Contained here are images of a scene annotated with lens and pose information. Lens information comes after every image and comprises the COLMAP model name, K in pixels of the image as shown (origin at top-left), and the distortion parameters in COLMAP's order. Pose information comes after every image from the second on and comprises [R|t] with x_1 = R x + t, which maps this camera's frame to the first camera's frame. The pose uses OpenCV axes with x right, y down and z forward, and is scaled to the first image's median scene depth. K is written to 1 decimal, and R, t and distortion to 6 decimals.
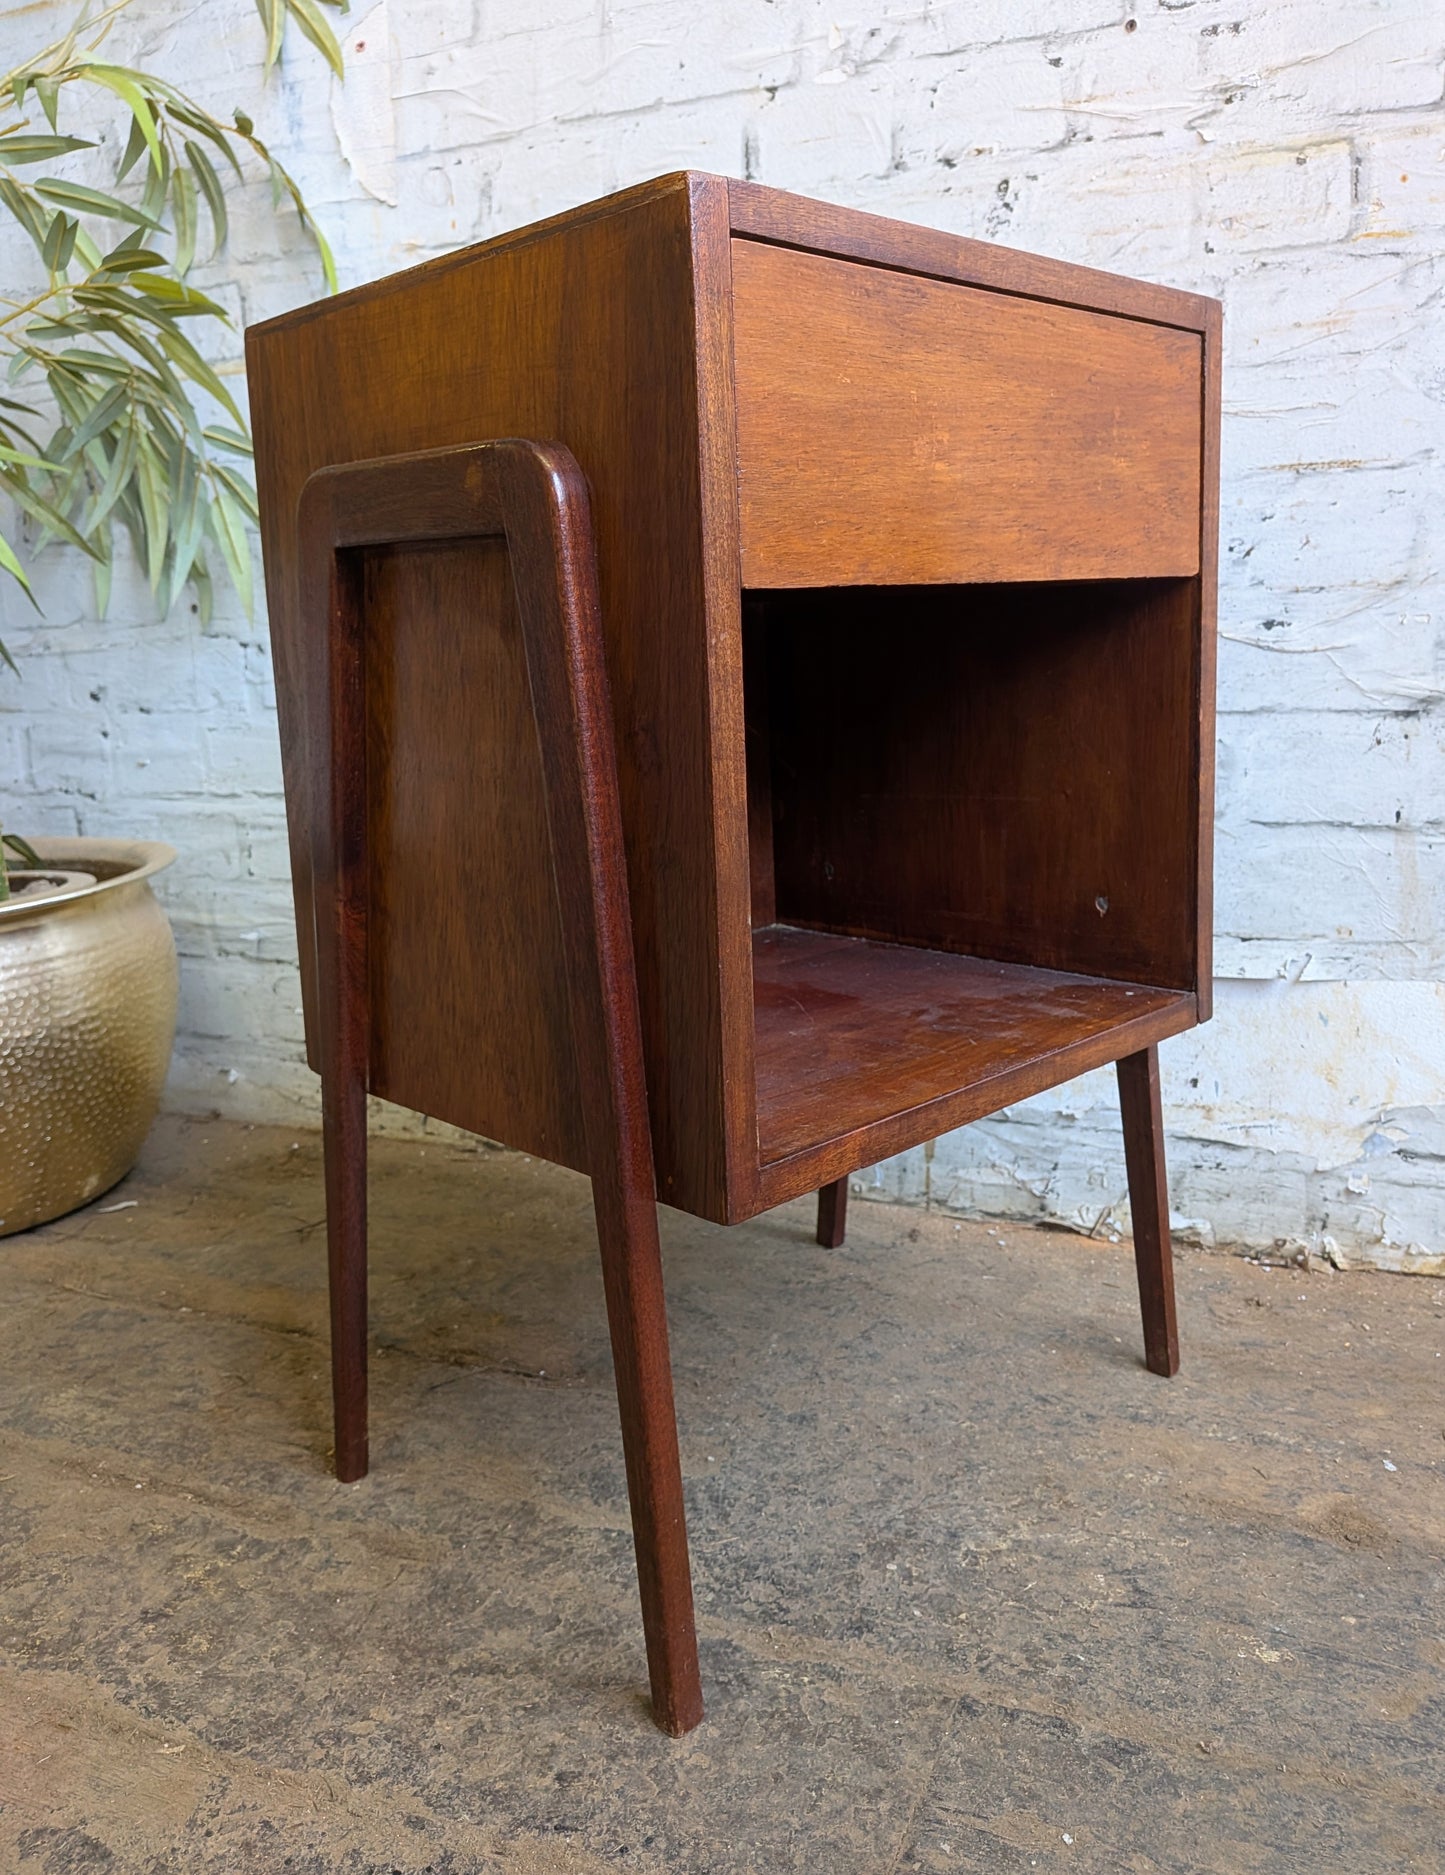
lens RADIAL K [[1471.3, 0, 749.9], [0, 1471.3, 881.5], [0, 0, 1]] dist [0.042573, -0.084105]
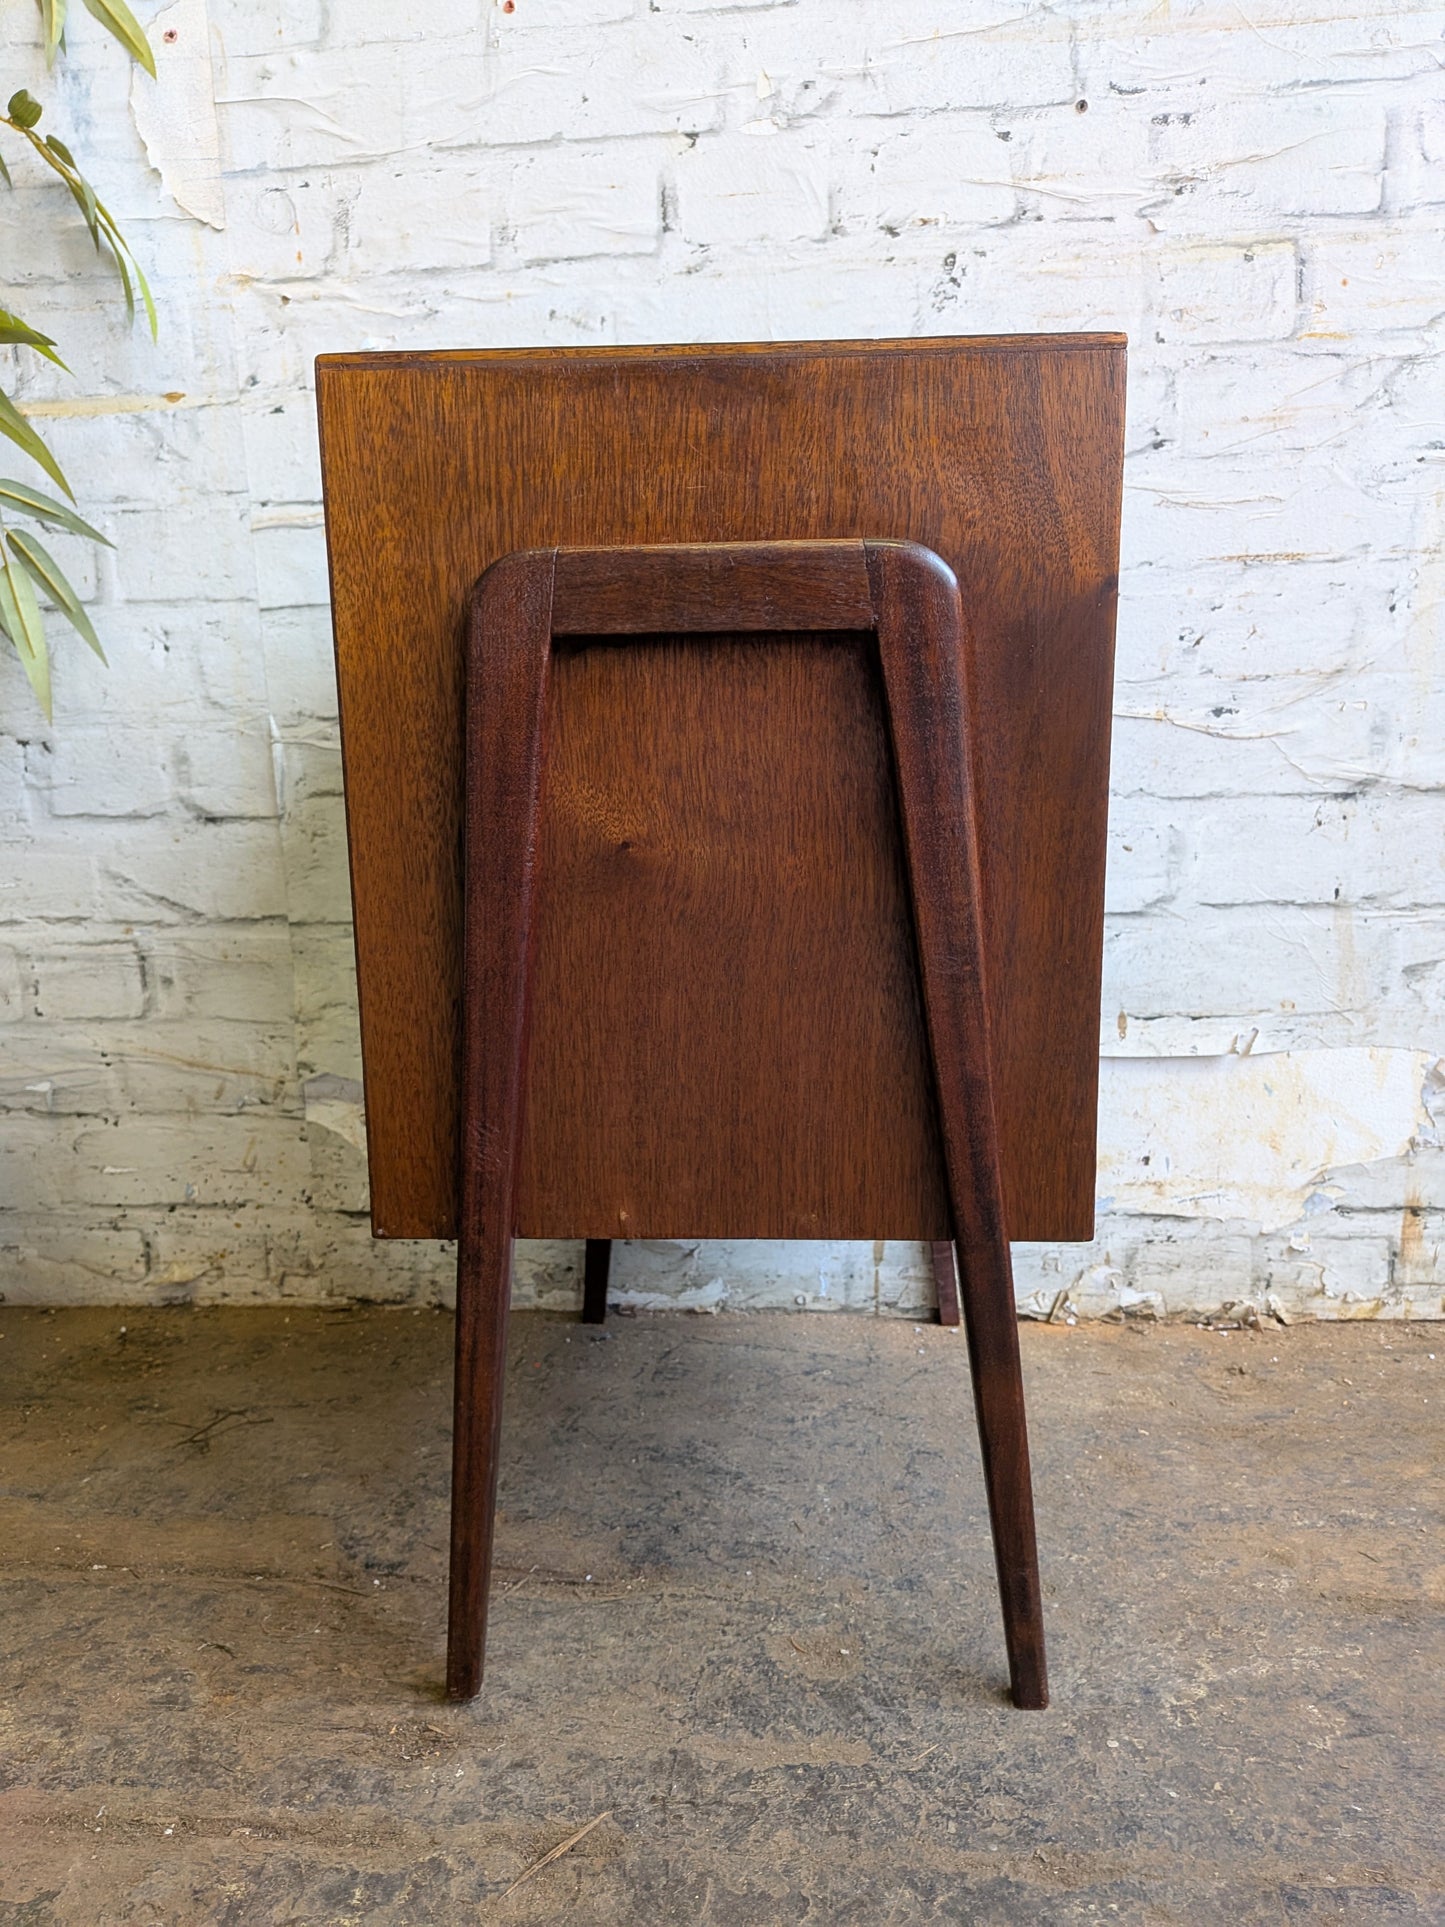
lens RADIAL K [[1398.8, 0, 732.2], [0, 1398.8, 947.8], [0, 0, 1]] dist [0.037980, -0.076297]
pose [[0.955801, -0.060041, 0.287819, -0.270863], [0.057435, 0.998196, 0.017498, -0.048970], [-0.288350, -0.000194, 0.957525, 0.172151]]
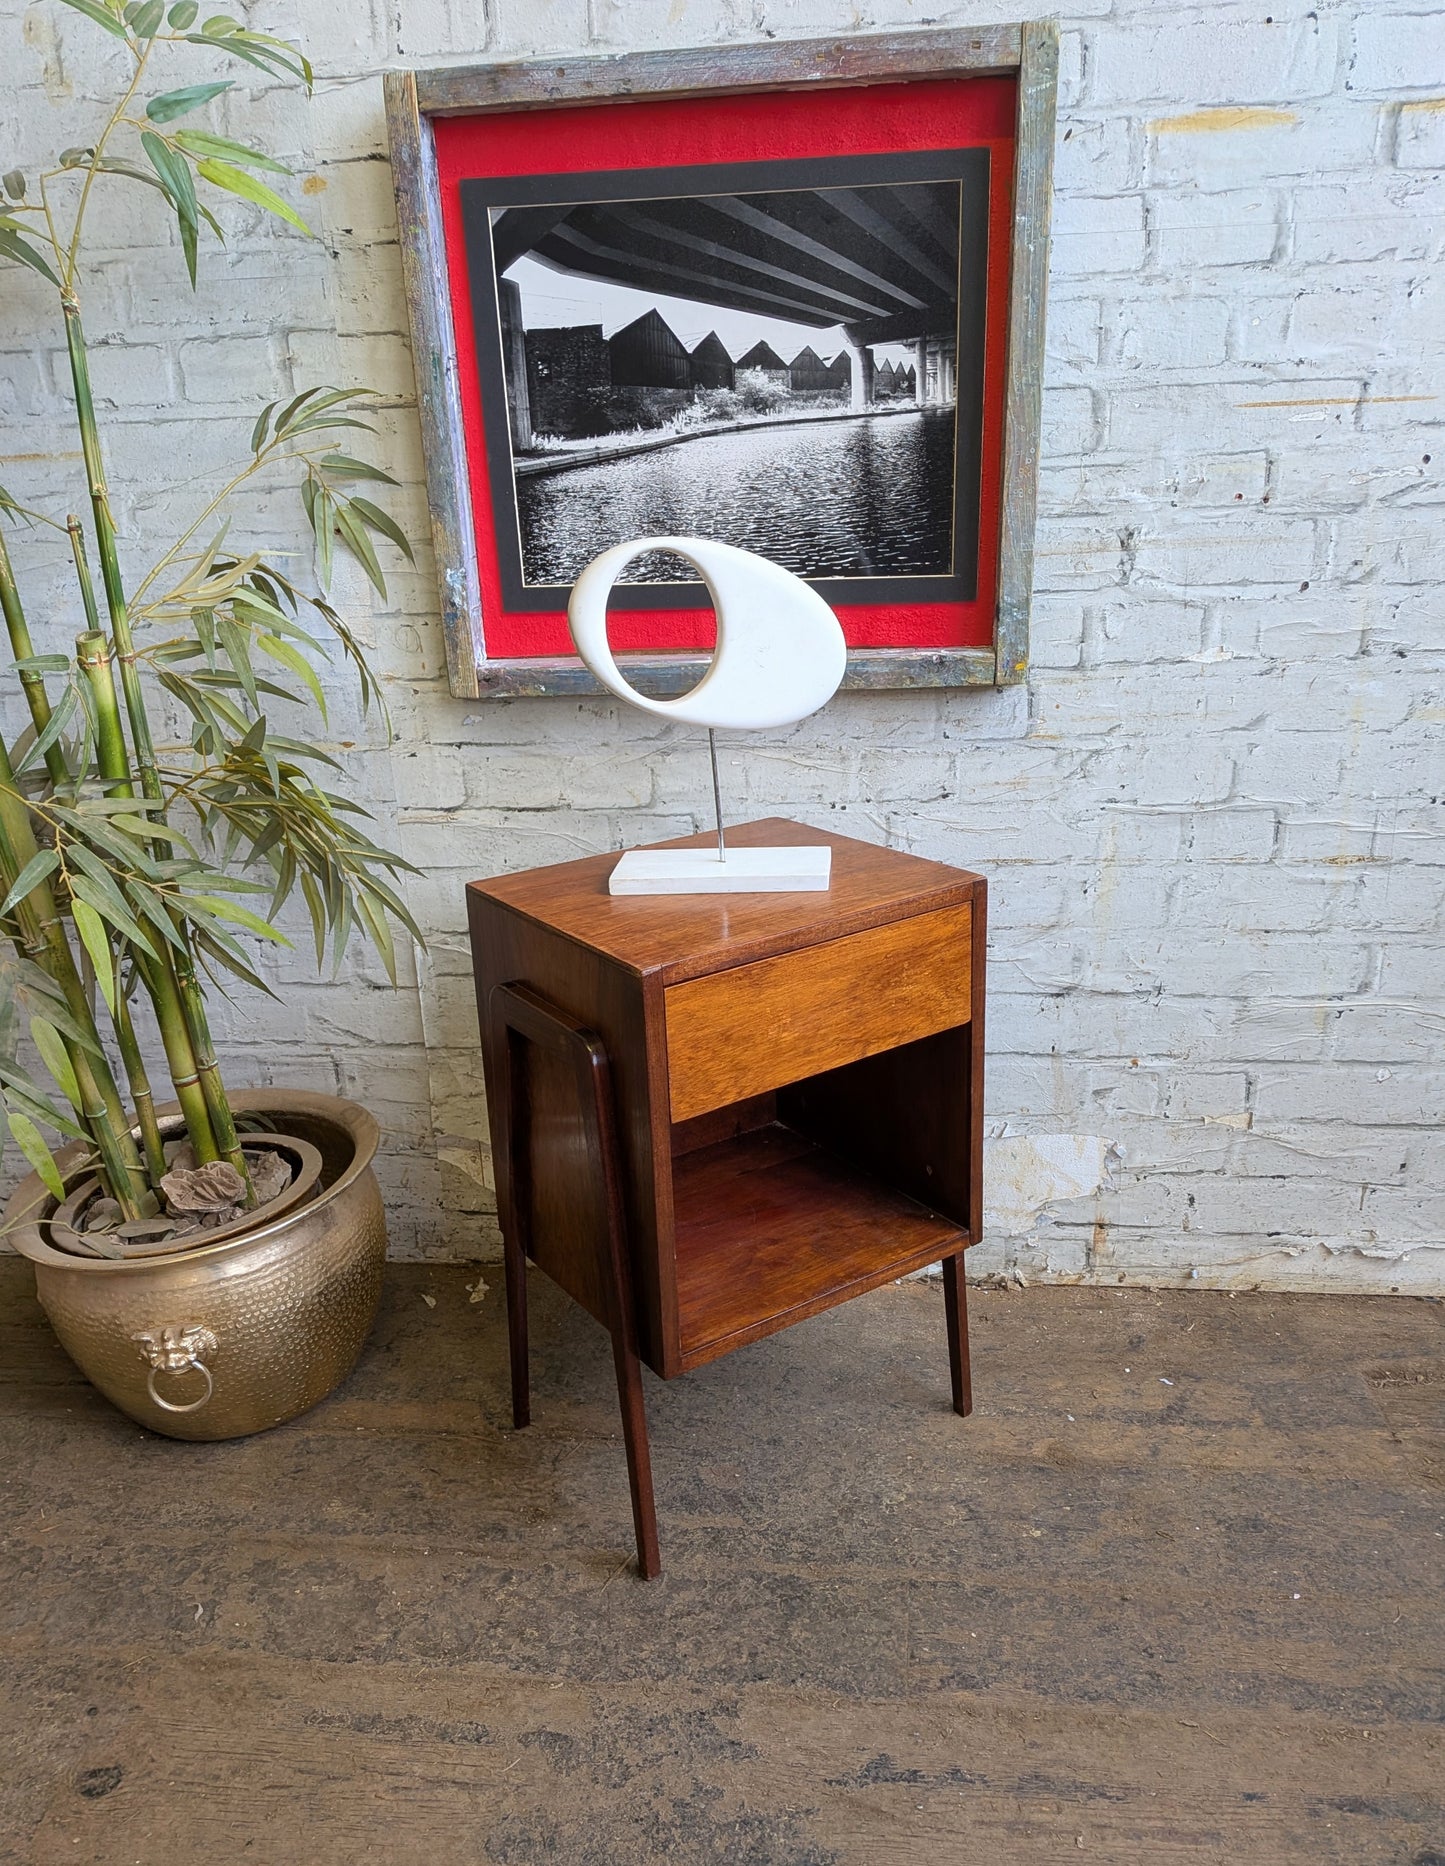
lens RADIAL K [[1454.9, 0, 716.3], [0, 1454.9, 987.2], [0, 0, 1]] dist [0.118682, -0.226476]
pose [[0.963664, -0.107913, 0.244350, -0.378142], [0.060249, 0.979001, 0.194751, -0.494605], [-0.260235, -0.172953, 0.949929, -0.556011]]
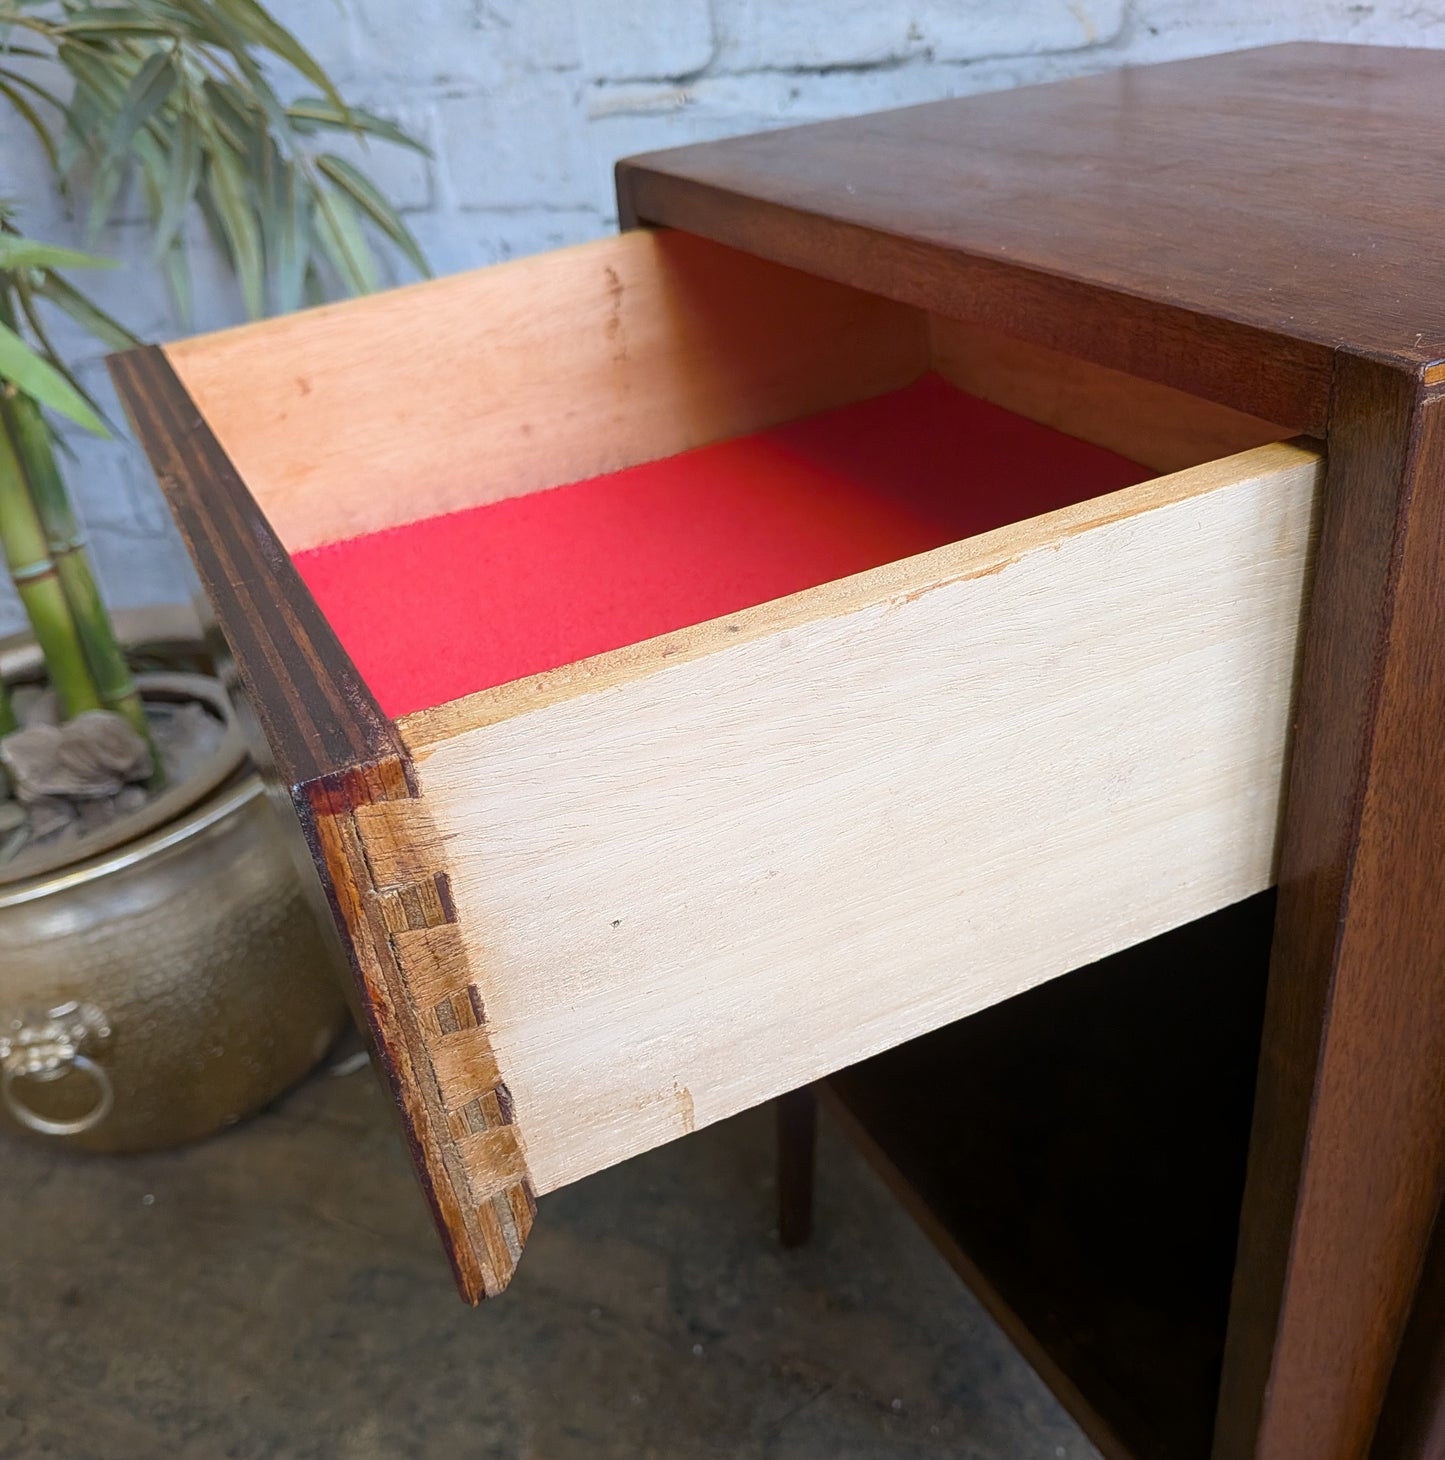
lens RADIAL K [[1478.6, 0, 718.8], [0, 1478.6, 819.0], [0, 0, 1]] dist [0.079165, -0.157806]
pose [[0.994224, -0.035410, -0.101312, -0.140453], [0.071347, 0.923270, 0.377468, -0.309569], [0.080172, -0.382517, 0.920464, 0.314964]]
